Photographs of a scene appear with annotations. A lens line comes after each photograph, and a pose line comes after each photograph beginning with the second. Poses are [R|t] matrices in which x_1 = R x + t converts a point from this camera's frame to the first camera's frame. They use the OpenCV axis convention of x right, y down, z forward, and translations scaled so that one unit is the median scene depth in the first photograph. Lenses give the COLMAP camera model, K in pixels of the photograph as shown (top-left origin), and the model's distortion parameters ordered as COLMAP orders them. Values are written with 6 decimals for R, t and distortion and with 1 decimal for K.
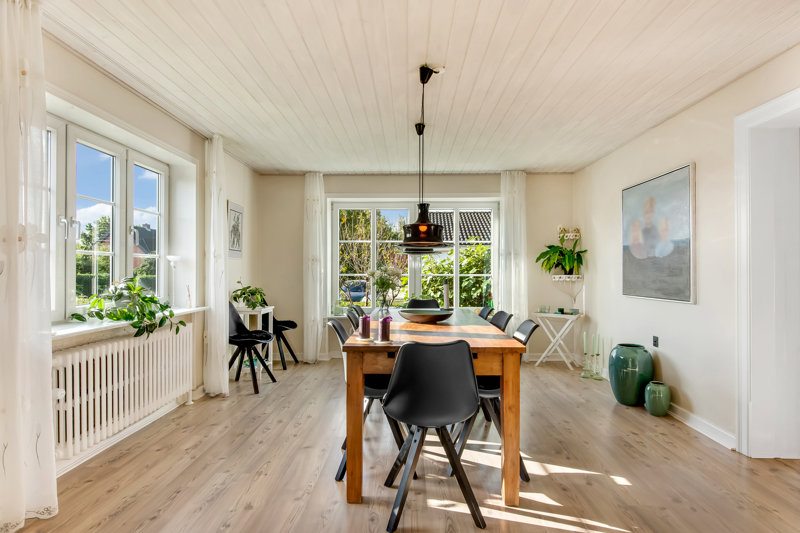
lens RADIAL K [[434.7, 0, 400.1], [0, 434.7, 271.3], [0, 0, 1]] dist [-0.002319, -0.000121]
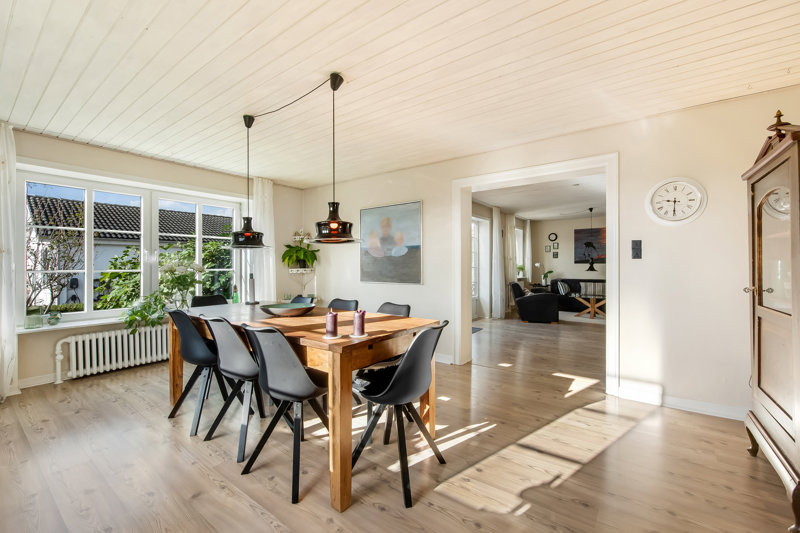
lens RADIAL K [[334.8, 0, 399.6], [0, 334.8, 265.4], [0, 0, 1]] dist [0.002540, -0.000113]
pose [[0.585544, -0.004231, 0.810629, -0.408831], [0.004996, 0.999986, 0.001610, -0.000766], [-0.810625, 0.003107, 0.585558, 0.305320]]
